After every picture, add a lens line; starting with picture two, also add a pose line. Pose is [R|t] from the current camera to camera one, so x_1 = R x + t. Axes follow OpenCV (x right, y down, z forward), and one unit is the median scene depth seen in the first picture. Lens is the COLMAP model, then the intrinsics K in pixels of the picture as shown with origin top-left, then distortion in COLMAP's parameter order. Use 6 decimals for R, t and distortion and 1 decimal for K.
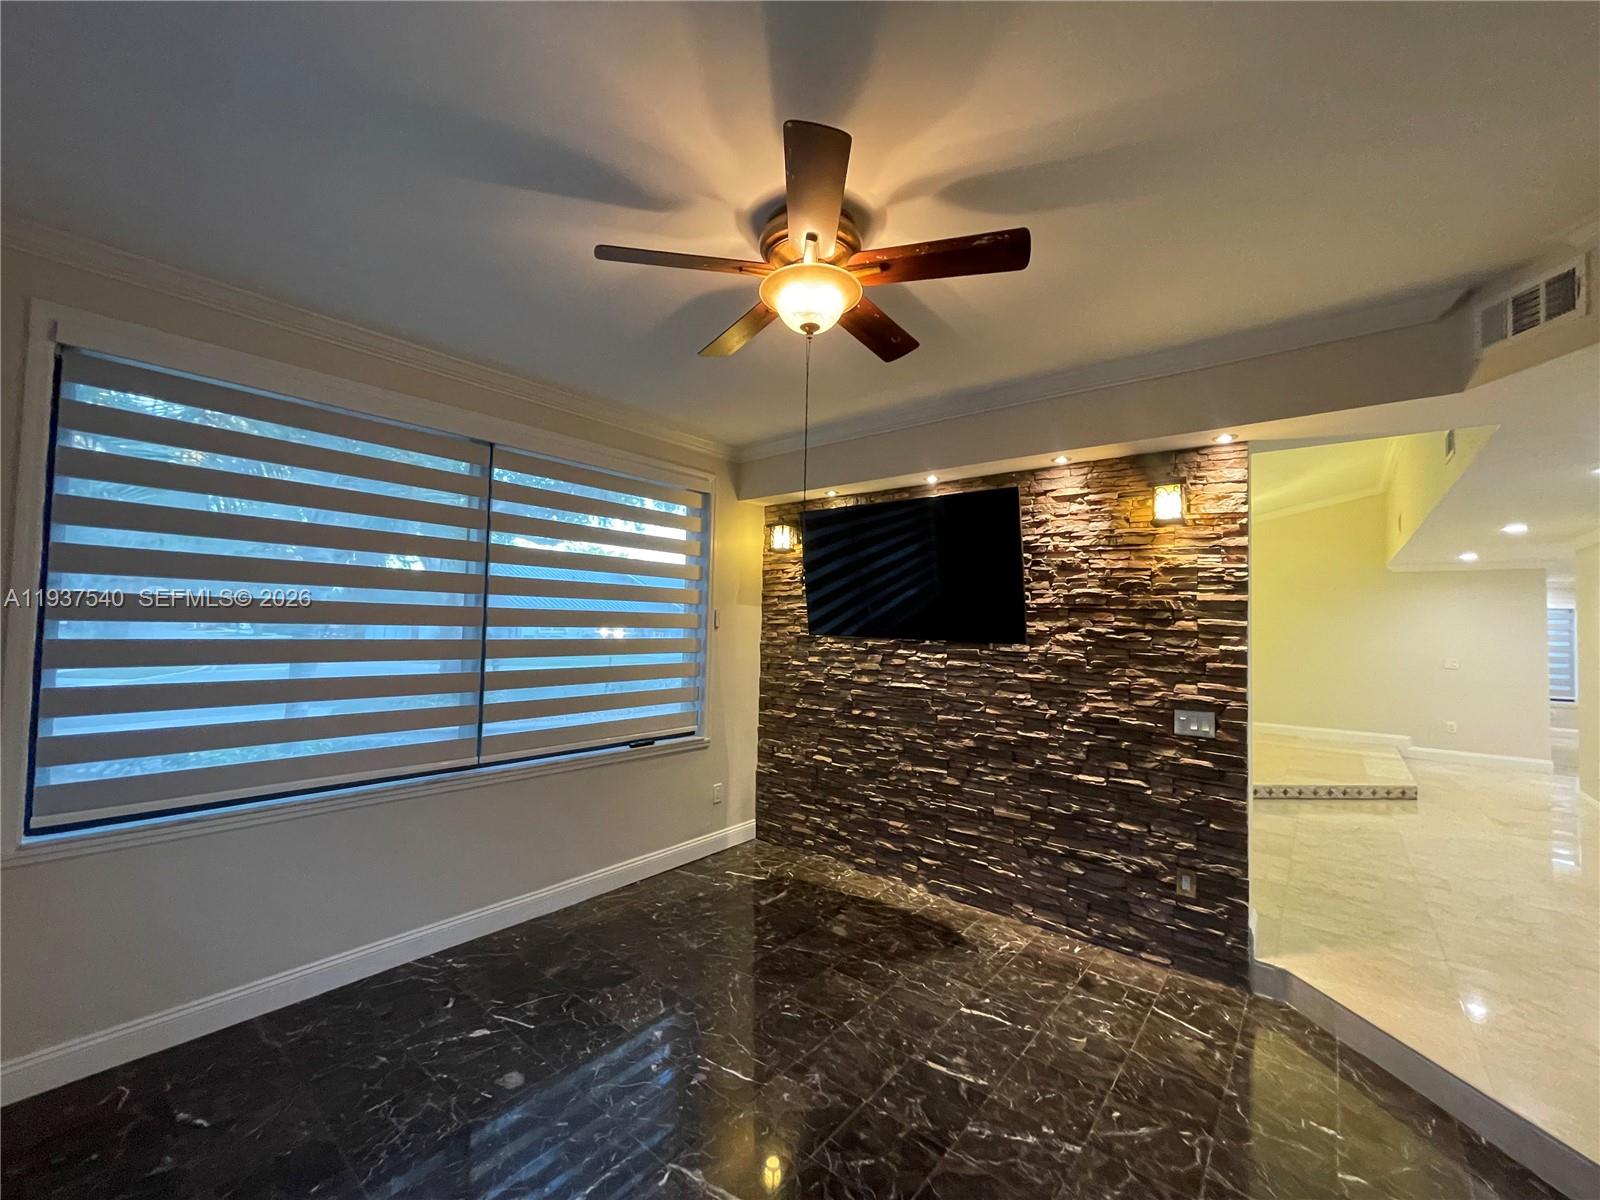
lens RADIAL K [[646.2, 0, 789.8], [0, 646.2, 600.7], [0, 0, 1]] dist [-0.012697, 0.007041]
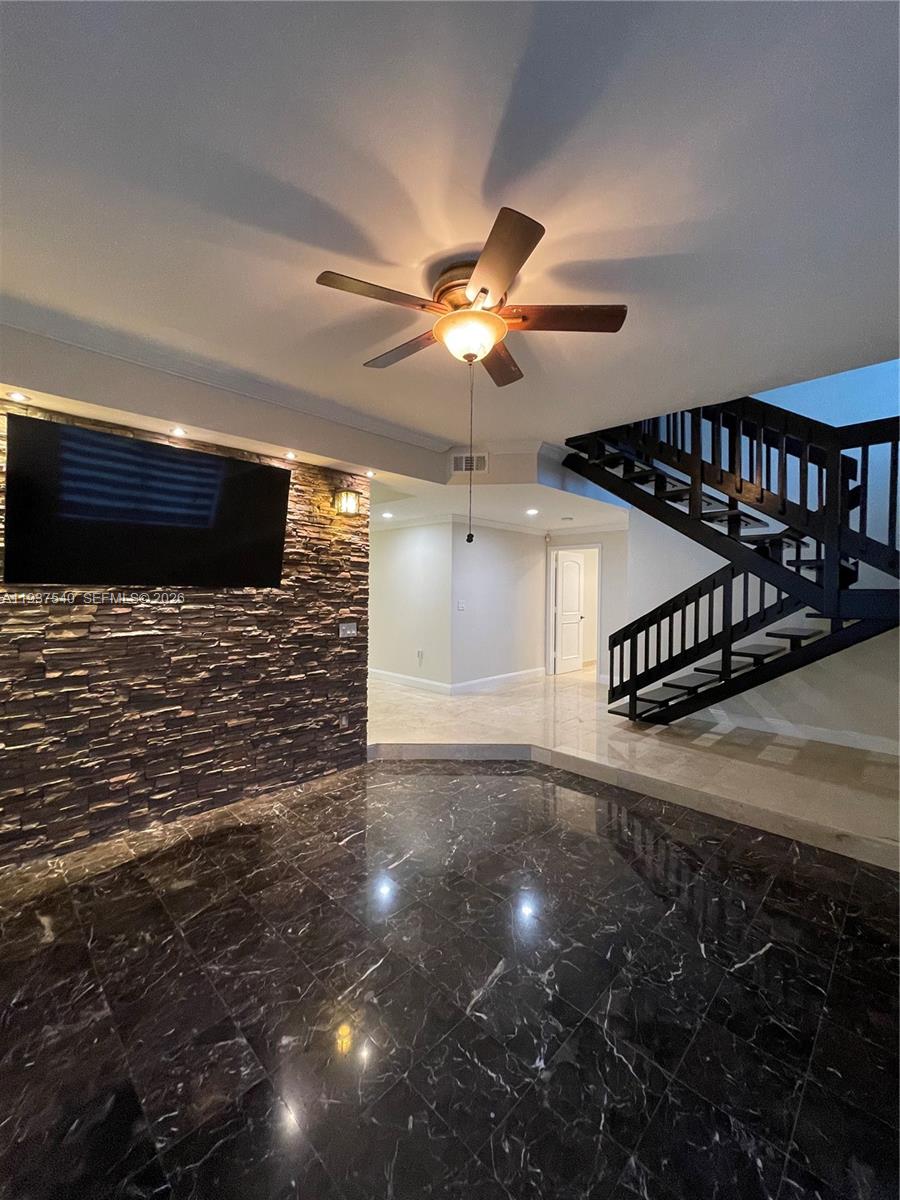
lens RADIAL K [[484.6, 0, 447.9], [0, 484.6, 592.4], [0, 0, 1]] dist [-0.012697, 0.007041]
pose [[0.080250, -0.029000, 0.996353, -0.610024], [-0.044536, 0.998474, 0.032649, 0.028277], [-0.995779, -0.046994, 0.078836, 0.565494]]
